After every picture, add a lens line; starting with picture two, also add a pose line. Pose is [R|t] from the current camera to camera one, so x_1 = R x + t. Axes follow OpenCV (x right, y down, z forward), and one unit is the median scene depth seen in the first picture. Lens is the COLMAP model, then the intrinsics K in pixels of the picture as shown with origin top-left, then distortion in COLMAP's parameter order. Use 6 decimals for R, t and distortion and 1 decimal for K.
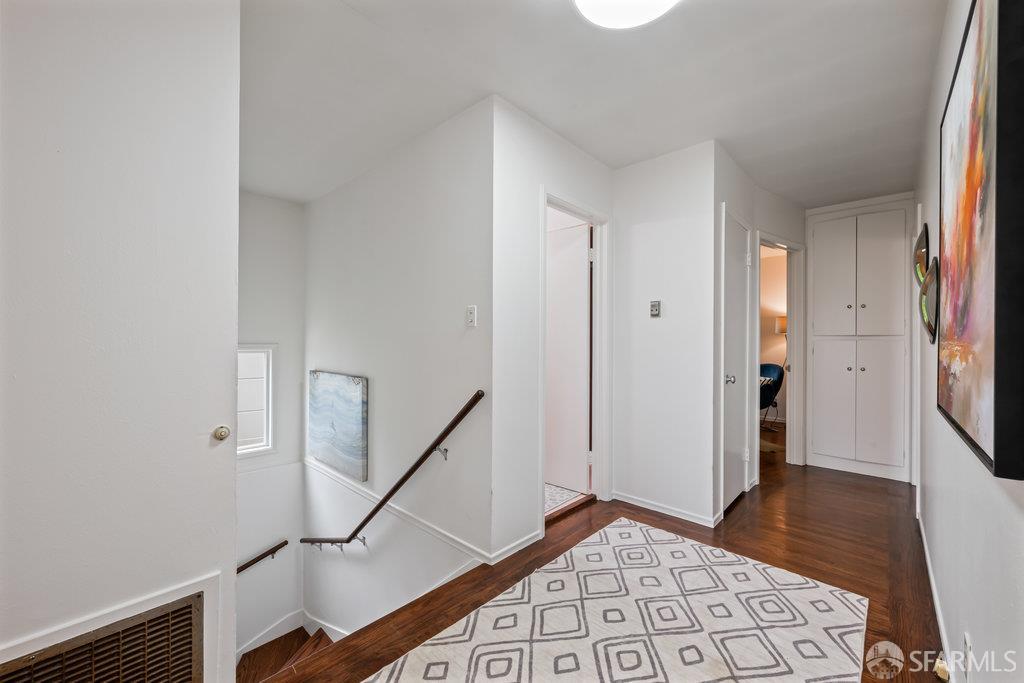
lens RADIAL K [[404.6, 0, 526.0], [0, 404.6, 343.3], [0, 0, 1]] dist [0.007876, 0.000716]
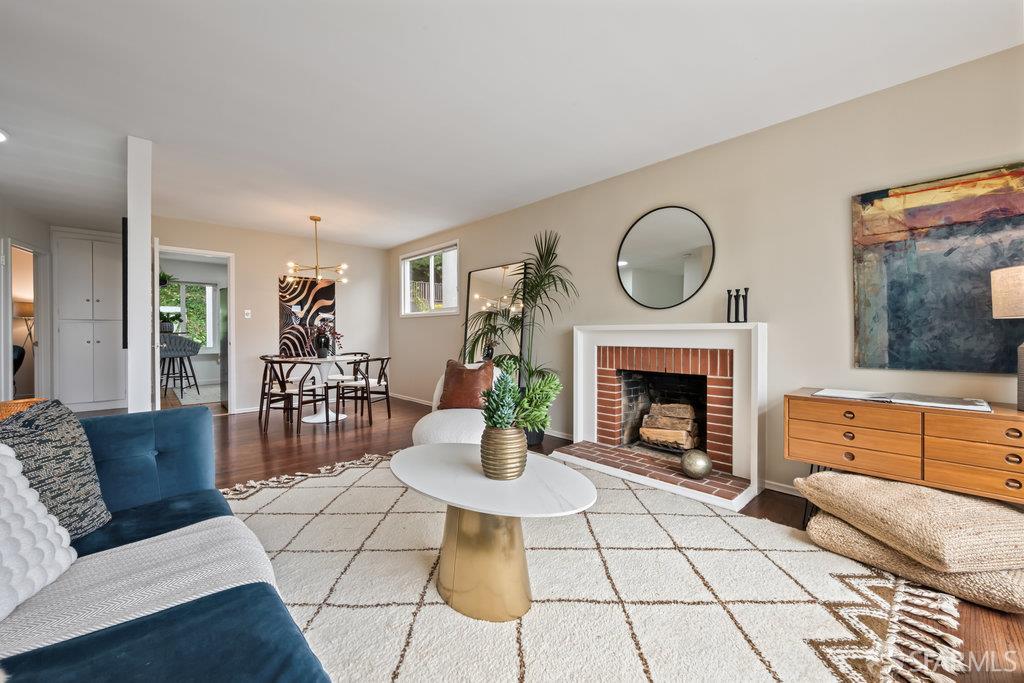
lens RADIAL K [[404.6, 0, 496.1], [0, 404.6, 335.6], [0, 0, 1]] dist [0.007876, 0.000716]
pose [[0.111619, -0.012504, 0.993672, -0.690780], [0.003748, 0.999919, 0.012162, 0.036213], [-0.993744, 0.002367, 0.111657, -0.859027]]
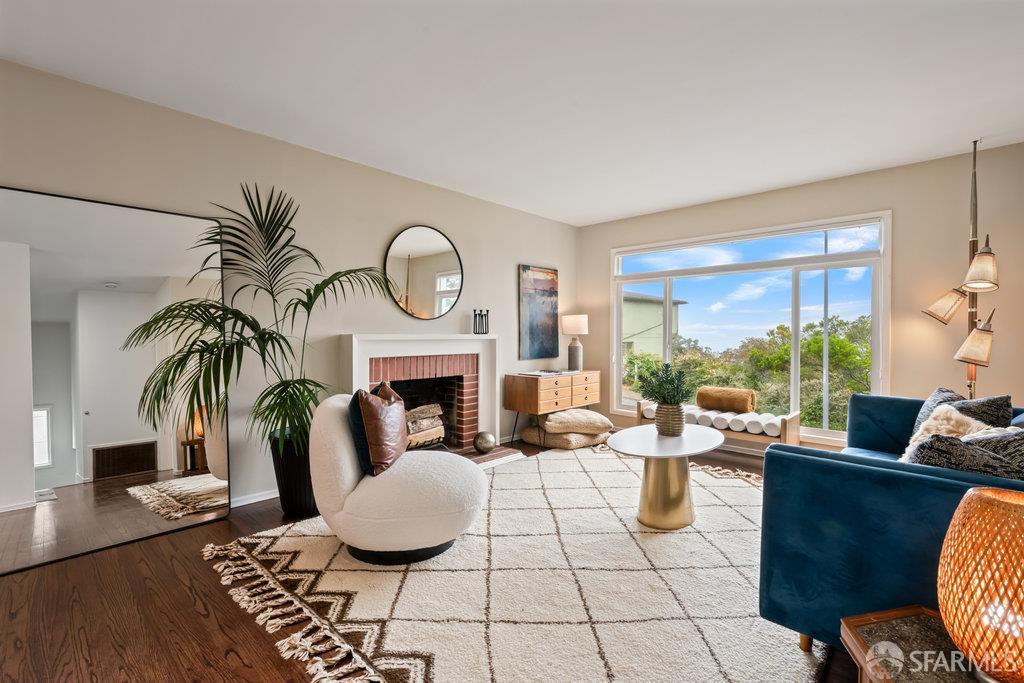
lens RADIAL K [[461.8, 0, 522.7], [0, 461.8, 339.6], [0, 0, 1]] dist [0.005233, 0.000557]
pose [[-0.999385, -0.009947, 0.033620, 0.160642], [-0.009414, 0.999828, 0.015949, 0.012226], [-0.033773, 0.015622, -0.999307, 0.215384]]
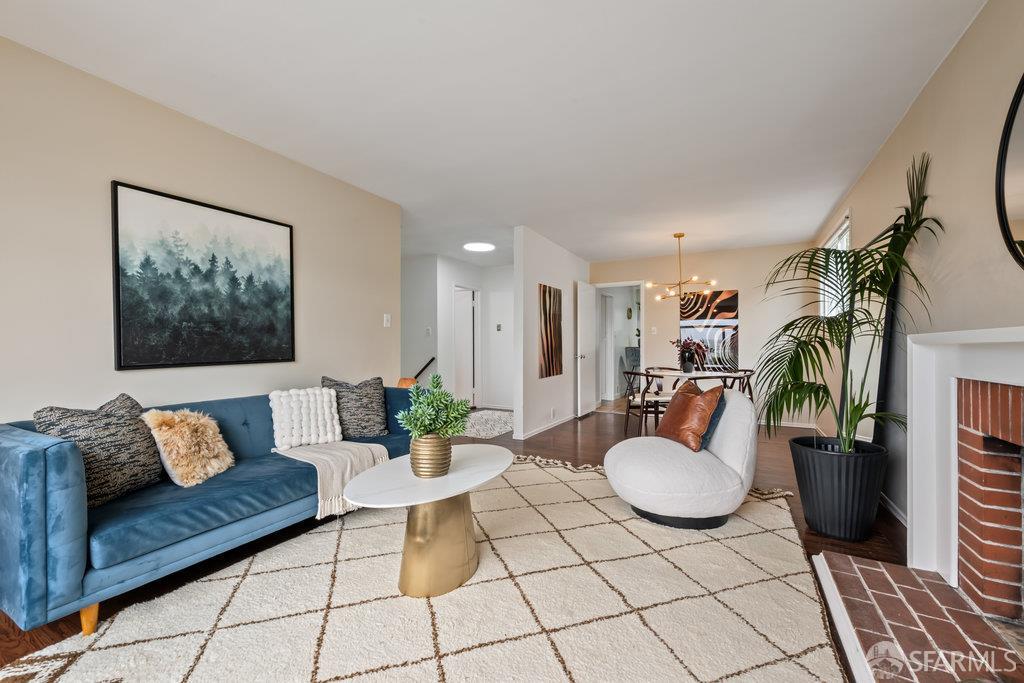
lens RADIAL K [[404.6, 0, 517.3], [0, 404.6, 346.5], [0, 0, 1]] dist [0.007876, 0.000716]
pose [[0.972536, -0.006454, 0.232662, -0.150984], [0.006938, 0.999975, -0.001260, 0.036239], [-0.232648, 0.002840, 0.972557, -1.457071]]
